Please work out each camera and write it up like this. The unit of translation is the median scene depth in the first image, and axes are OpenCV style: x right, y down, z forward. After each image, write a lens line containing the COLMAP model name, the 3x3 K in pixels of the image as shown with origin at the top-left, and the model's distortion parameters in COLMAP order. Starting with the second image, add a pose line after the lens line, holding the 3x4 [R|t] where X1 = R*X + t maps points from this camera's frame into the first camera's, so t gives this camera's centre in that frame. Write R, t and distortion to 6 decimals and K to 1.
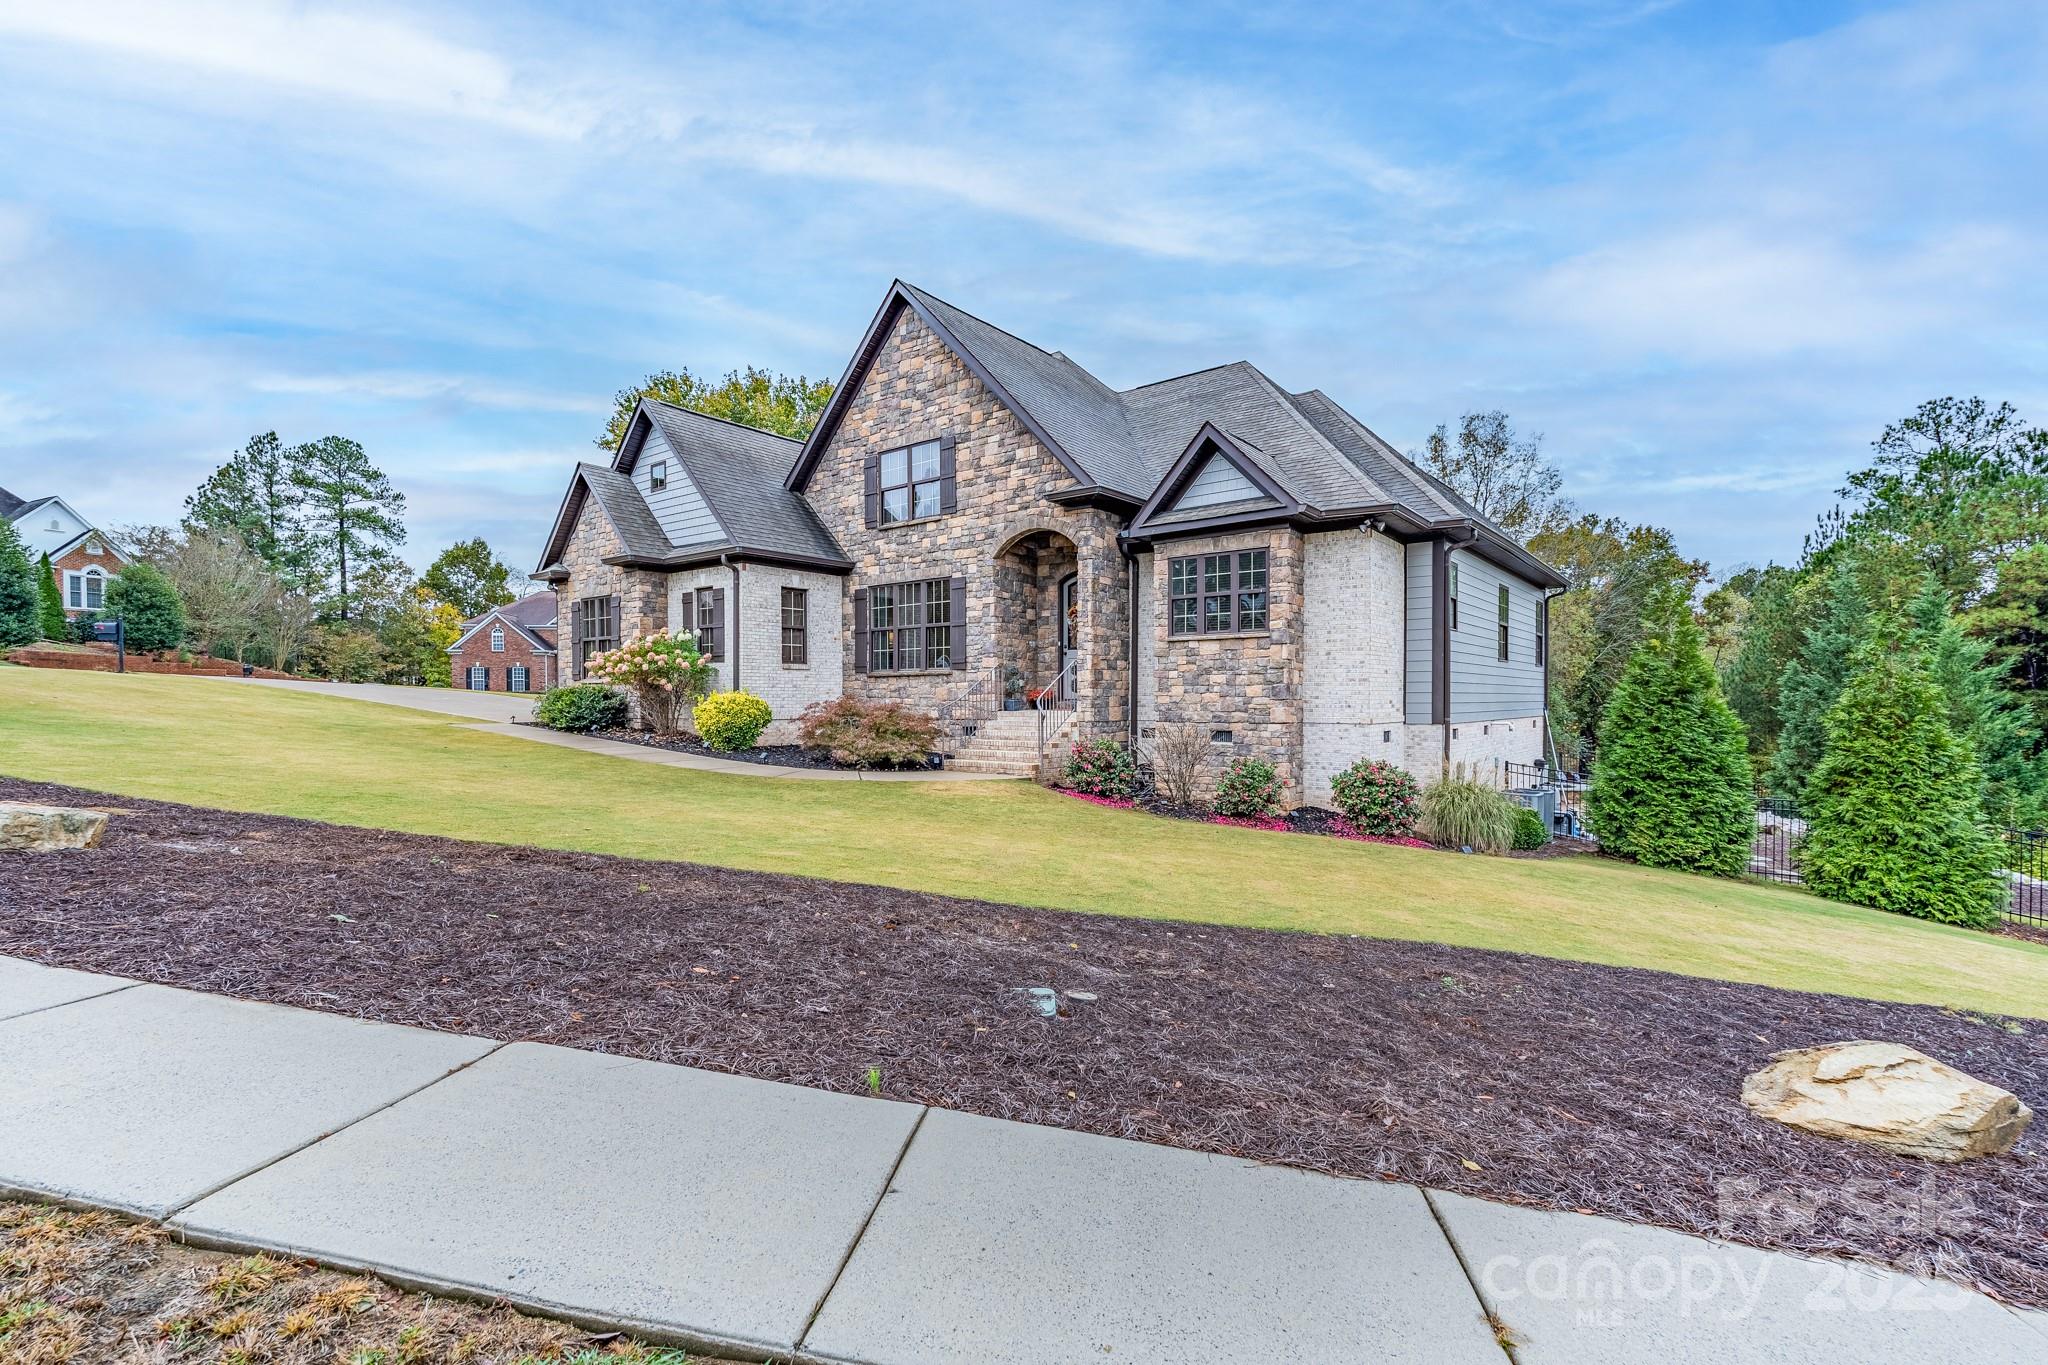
lens RADIAL K [[904.3, 0, 1022.9], [0, 904.3, 695.7], [0, 0, 1]] dist [-0.000662, 0.000235]
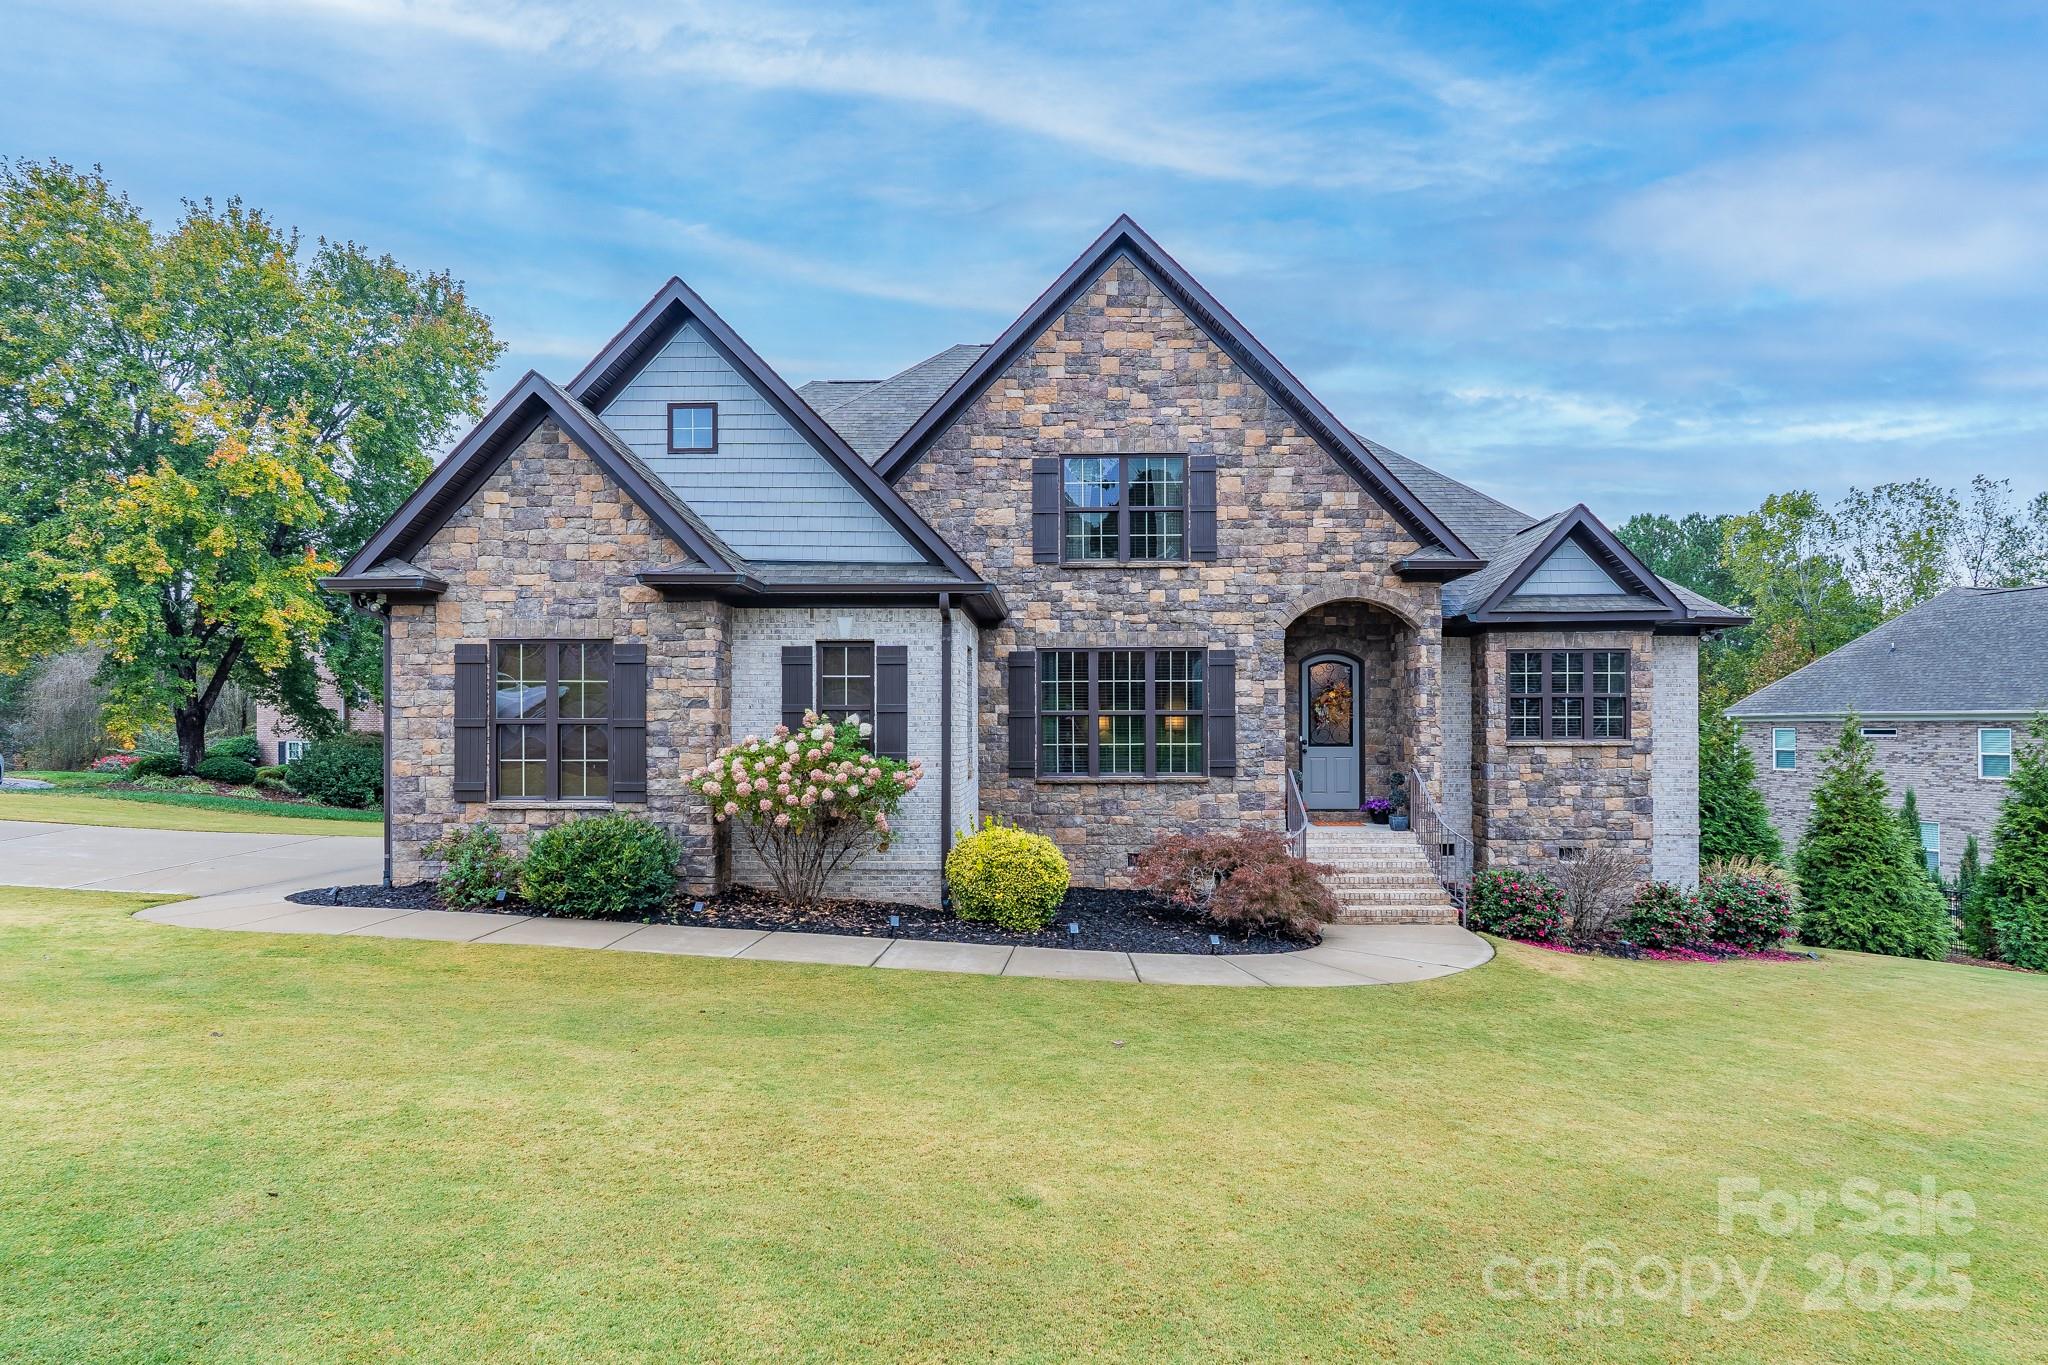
lens RADIAL K [[1039.7, 0, 1023.9], [0, 1039.7, 701.4], [0, 0, 1]] dist [-0.003353, -0.000311]
pose [[0.796165, 0.012591, 0.604949, -0.714147], [-0.000154, 0.999788, -0.020605, -0.072695], [-0.605080, 0.016312, 0.795998, 0.434133]]
